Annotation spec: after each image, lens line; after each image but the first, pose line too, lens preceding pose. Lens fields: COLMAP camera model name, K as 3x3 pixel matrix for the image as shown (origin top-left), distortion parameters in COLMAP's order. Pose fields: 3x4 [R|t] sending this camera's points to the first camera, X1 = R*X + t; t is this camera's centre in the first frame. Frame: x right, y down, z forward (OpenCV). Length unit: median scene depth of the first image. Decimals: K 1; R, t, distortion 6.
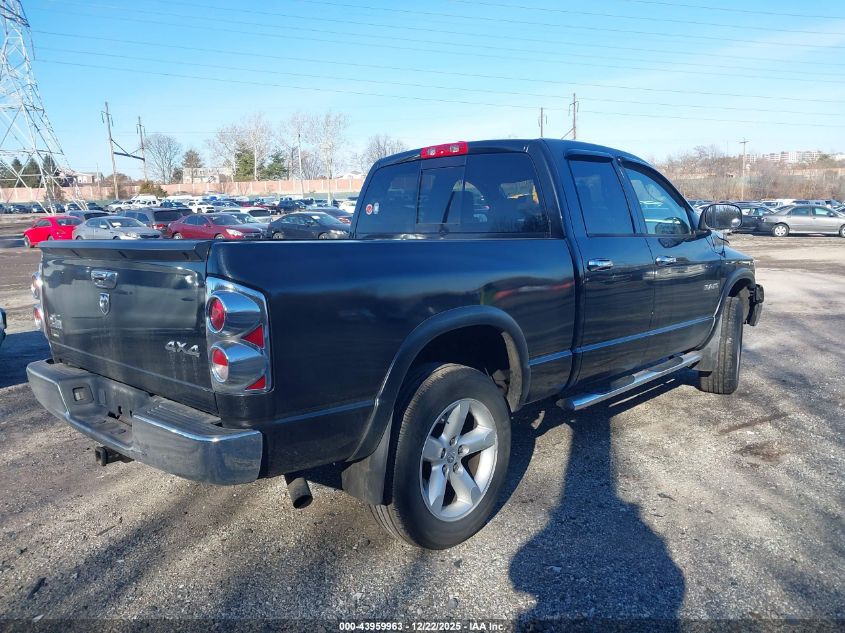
lens RADIAL K [[667.2, 0, 422.5], [0, 667.2, 316.5], [0, 0, 1]] dist [0.004235, 0.001657]
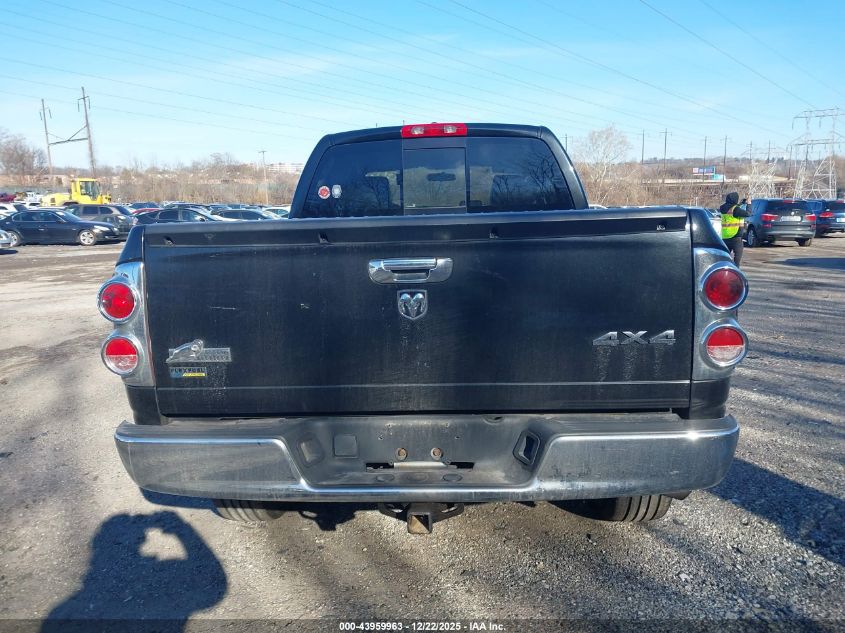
lens RADIAL K [[657.2, 0, 422.5], [0, 657.2, 316.5], [0, 0, 1]] dist [0.006387, 0.003661]
pose [[0.765358, -0.098892, 0.635962, -0.585258], [0.101848, 0.994284, 0.032040, -0.017304], [-0.635495, 0.040249, 0.771055, 0.296943]]
